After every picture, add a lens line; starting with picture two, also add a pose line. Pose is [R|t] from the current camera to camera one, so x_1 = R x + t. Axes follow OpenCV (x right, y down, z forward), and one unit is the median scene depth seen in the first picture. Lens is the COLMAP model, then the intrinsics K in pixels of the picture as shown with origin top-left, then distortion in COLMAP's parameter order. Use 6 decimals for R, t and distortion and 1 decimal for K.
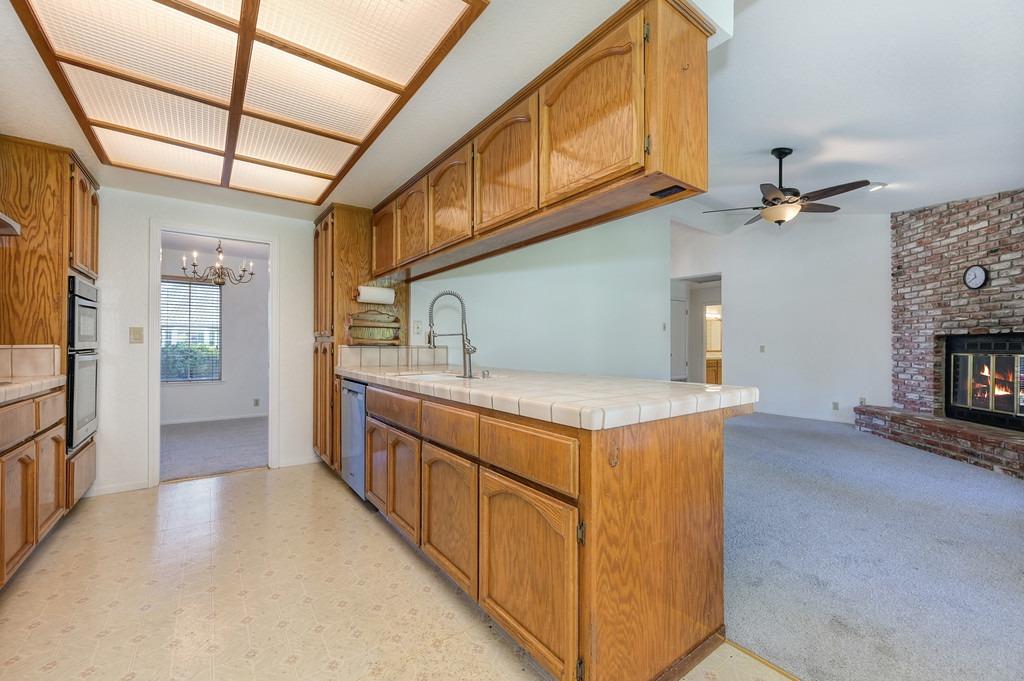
lens RADIAL K [[412.4, 0, 513.4], [0, 412.4, 342.5], [0, 0, 1]] dist [0.000580, -0.000132]
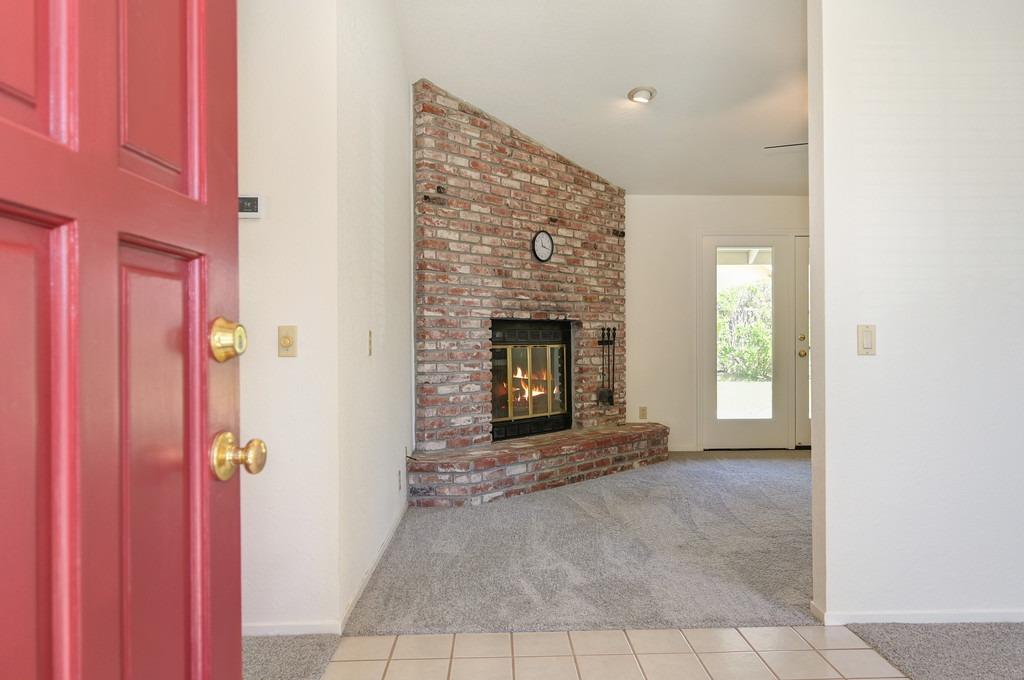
lens RADIAL K [[702.1, 0, 512.0], [0, 702.1, 340.0], [0, 0, 1]] dist [-0.004593, -0.000535]
pose [[-0.815695, 0.003428, 0.578472, 0.388695], [-0.000453, 0.999978, -0.006564, 0.025788], [-0.578482, -0.005616, -0.815676, 2.035044]]
